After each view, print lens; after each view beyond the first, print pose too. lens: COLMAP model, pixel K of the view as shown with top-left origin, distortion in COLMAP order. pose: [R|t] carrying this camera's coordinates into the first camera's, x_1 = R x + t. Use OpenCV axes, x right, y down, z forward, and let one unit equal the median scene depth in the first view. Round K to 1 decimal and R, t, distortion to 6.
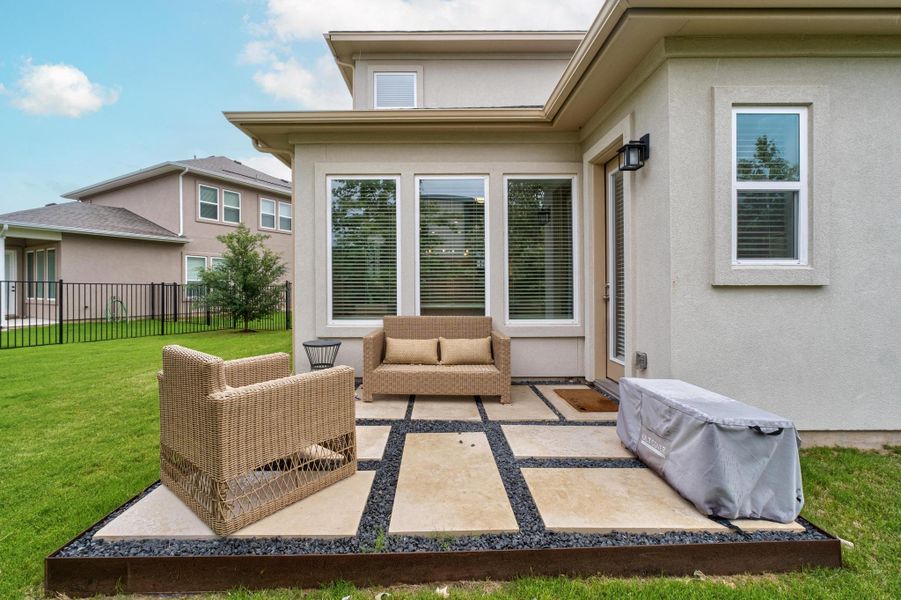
lens RADIAL K [[397.0, 0, 453.4], [0, 397.0, 280.8], [0, 0, 1]] dist [-0.000123, 0.000560]
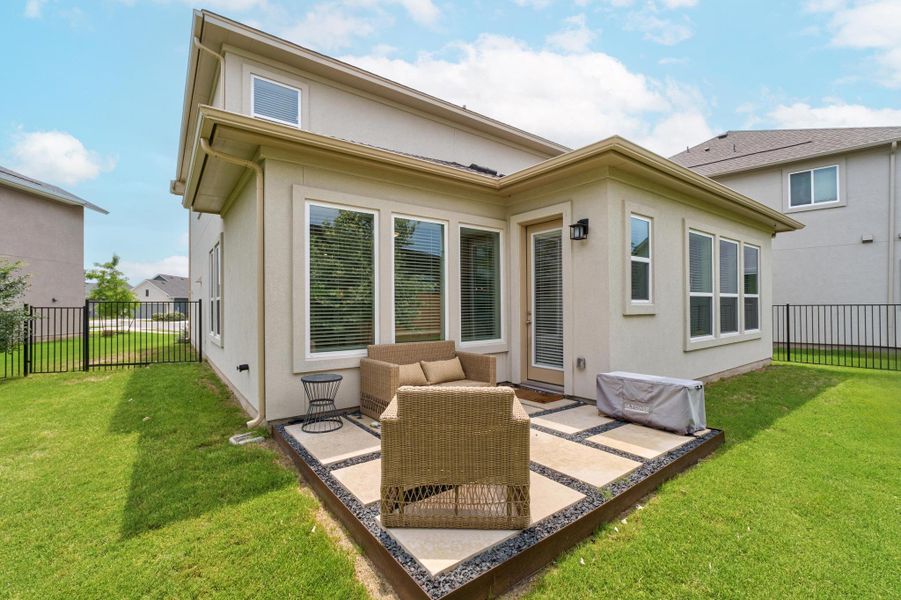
lens RADIAL K [[384.3, 0, 450.5], [0, 384.3, 300.0], [0, 0, 1]] dist [-0.001931, 0.000095]
pose [[0.800464, 0.006206, 0.599348, -0.644803], [-0.004675, 0.999981, -0.004110, -0.028586], [-0.599362, 0.000488, 0.800478, 0.077552]]
